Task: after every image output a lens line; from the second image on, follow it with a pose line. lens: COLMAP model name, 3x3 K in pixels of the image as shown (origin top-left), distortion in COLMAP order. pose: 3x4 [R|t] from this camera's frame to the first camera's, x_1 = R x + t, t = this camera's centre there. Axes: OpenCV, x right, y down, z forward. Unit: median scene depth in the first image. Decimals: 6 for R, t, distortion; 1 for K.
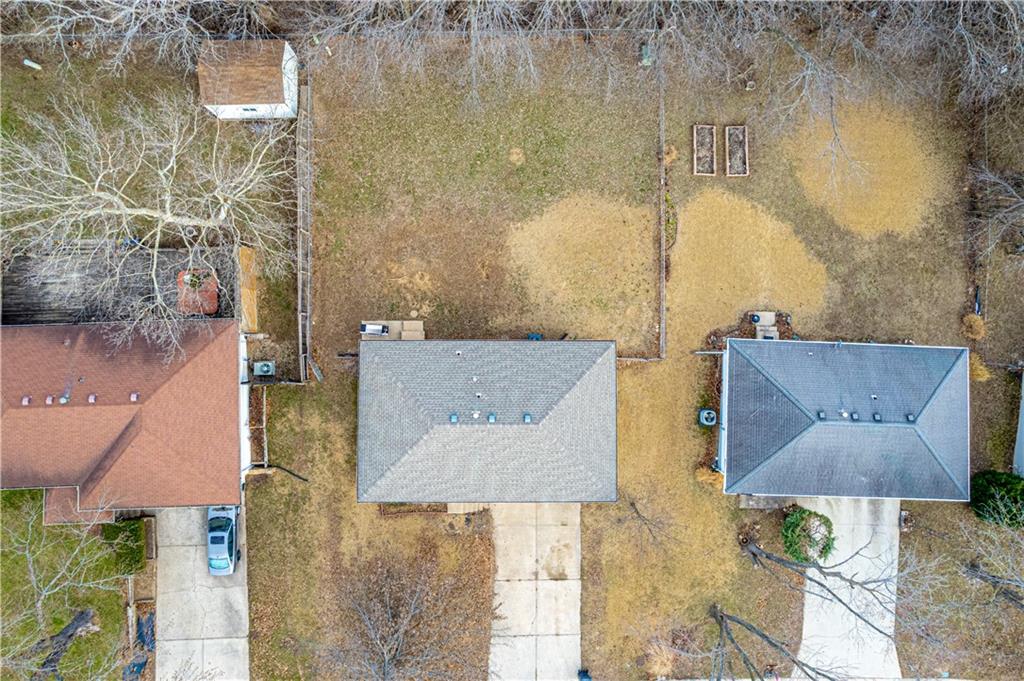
lens RADIAL K [[688.0, 0, 496.6], [0, 688.0, 310.4], [0, 0, 1]] dist [-0.096057, 0.081947]
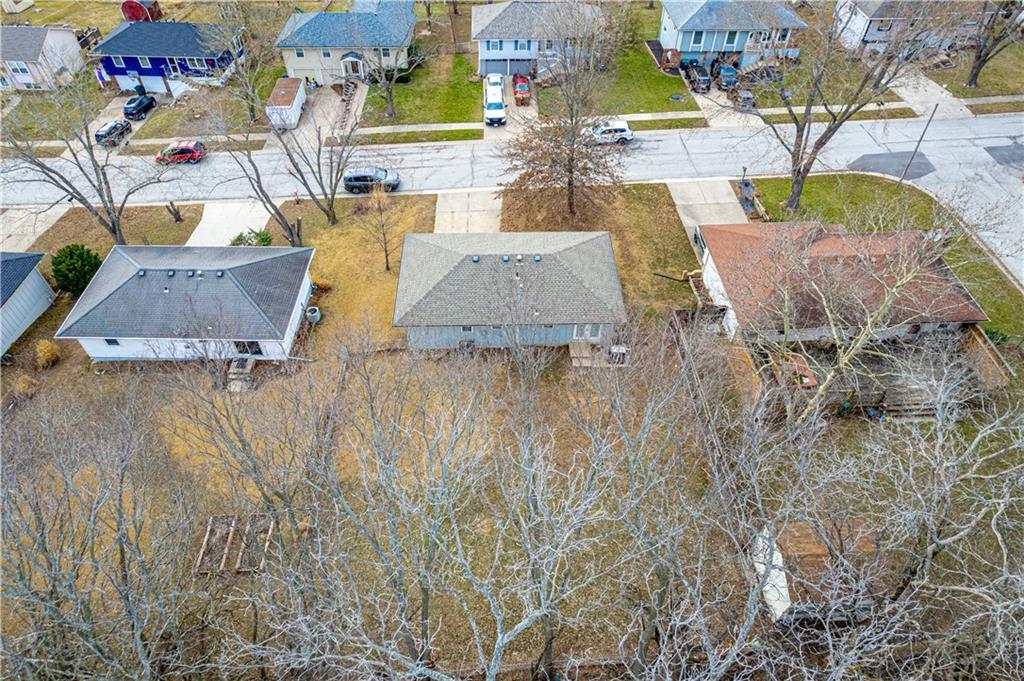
lens RADIAL K [[672.0, 0, 512.8], [0, 672.0, 299.3], [0, 0, 1]] dist [-0.102561, 0.095627]
pose [[-0.999154, 0.006682, -0.040587, 0.024589], [-0.035112, -0.652545, 0.756936, -0.670135], [-0.021427, 0.757720, 0.652228, 0.250550]]
